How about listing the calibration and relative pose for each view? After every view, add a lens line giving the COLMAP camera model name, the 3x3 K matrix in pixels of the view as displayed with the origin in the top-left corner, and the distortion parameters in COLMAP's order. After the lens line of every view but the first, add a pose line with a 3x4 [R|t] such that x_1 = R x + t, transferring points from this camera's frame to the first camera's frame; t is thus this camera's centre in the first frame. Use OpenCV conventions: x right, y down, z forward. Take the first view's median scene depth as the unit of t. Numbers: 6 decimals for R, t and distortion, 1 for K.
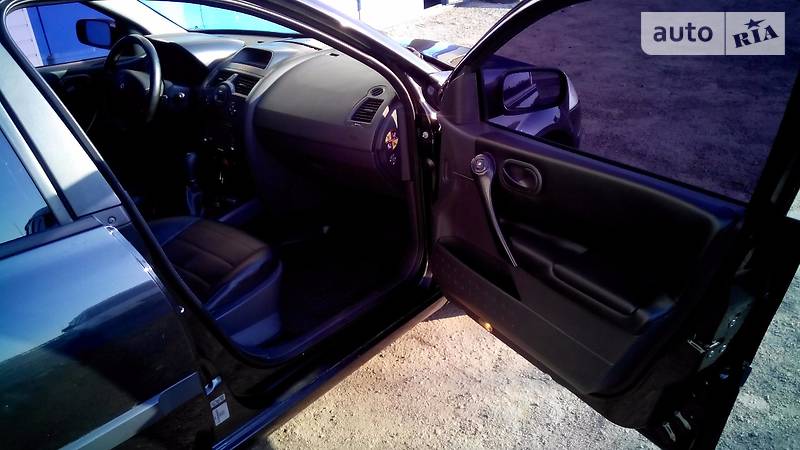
lens RADIAL K [[624.6, 0, 400.0], [0, 624.6, 225.0], [0, 0, 1]] dist [0.092677, -0.139160]
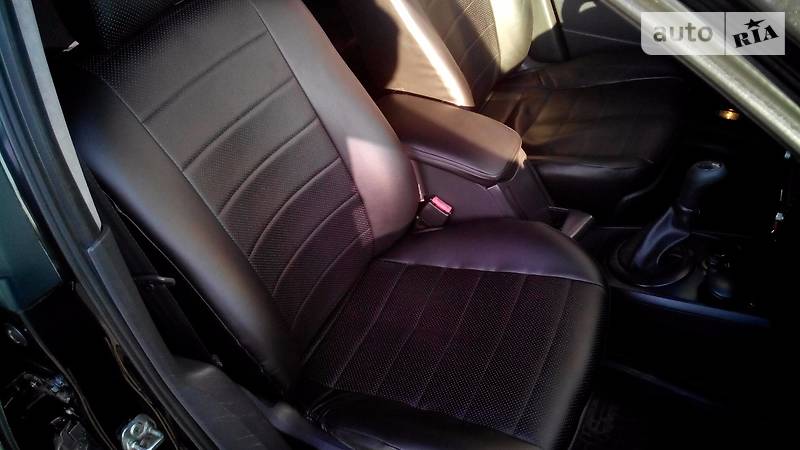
lens RADIAL K [[624.6, 0, 400.0], [0, 624.6, 225.0], [0, 0, 1]] dist [0.092677, -0.139160]
pose [[0.224107, 0.700637, -0.677409, -0.032035], [-0.385254, 0.702164, 0.598787, -0.271327], [0.895184, 0.126782, 0.427284, 0.583125]]
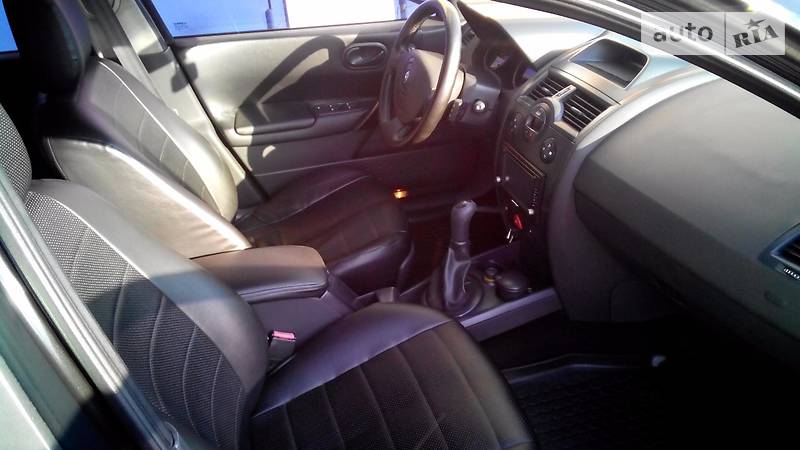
lens RADIAL K [[624.6, 0, 400.0], [0, 624.6, 225.0], [0, 0, 1]] dist [0.092677, -0.139160]
pose [[0.833414, 0.279111, -0.476990, -0.081849], [-0.222795, 0.959537, 0.172198, -0.182539], [0.505751, -0.037241, 0.861875, 0.419519]]
